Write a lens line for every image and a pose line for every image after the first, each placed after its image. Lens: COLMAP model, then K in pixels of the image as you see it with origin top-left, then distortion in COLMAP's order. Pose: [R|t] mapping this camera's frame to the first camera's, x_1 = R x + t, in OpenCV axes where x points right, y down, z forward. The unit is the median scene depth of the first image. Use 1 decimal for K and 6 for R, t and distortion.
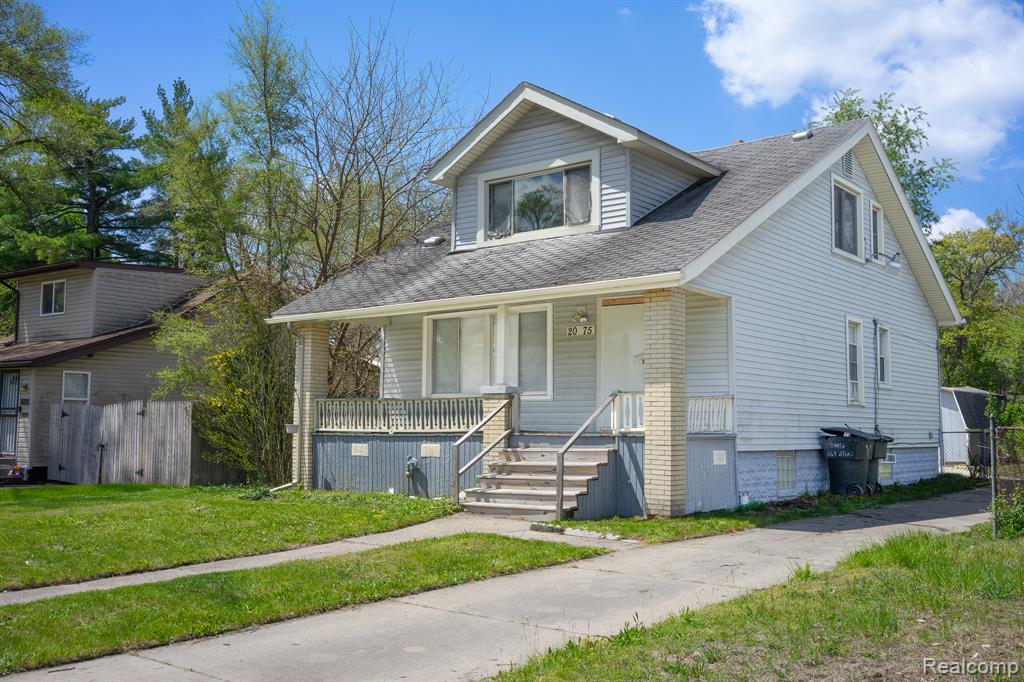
lens RADIAL K [[1044.1, 0, 512.0], [0, 1044.1, 341.0], [0, 0, 1]] dist [-0.067164, -0.009547]
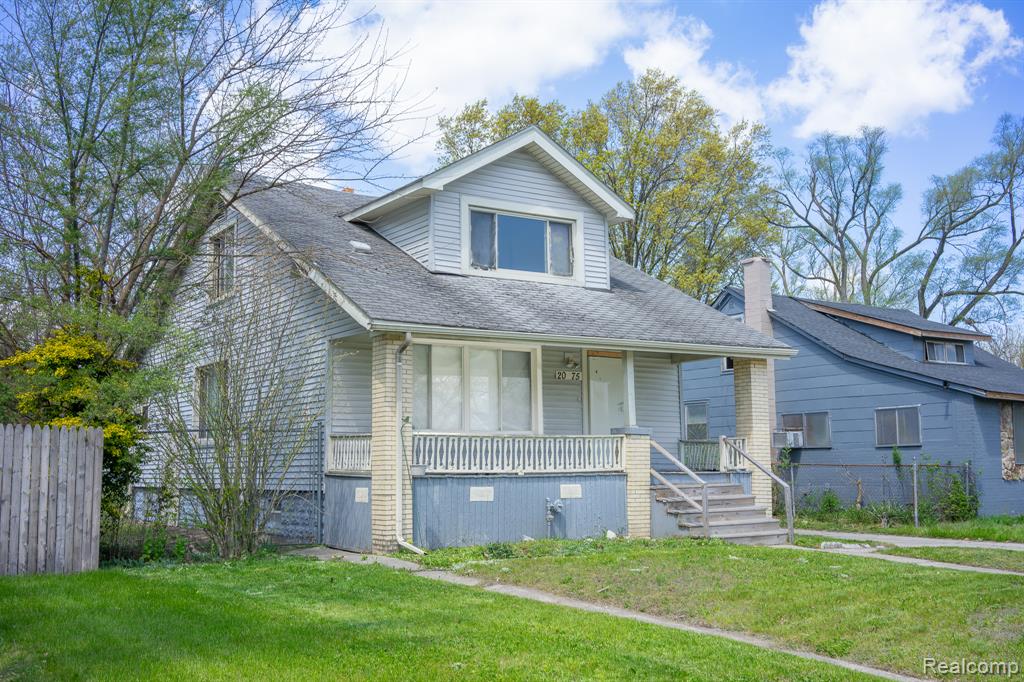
lens RADIAL K [[1044.1, 0, 512.0], [0, 1044.1, 341.0], [0, 0, 1]] dist [-0.067164, -0.009547]
pose [[0.324661, 0.107930, 0.939652, -0.959149], [-0.077884, 0.993145, -0.087164, 0.052303], [-0.942618, -0.044885, 0.330842, 0.697402]]
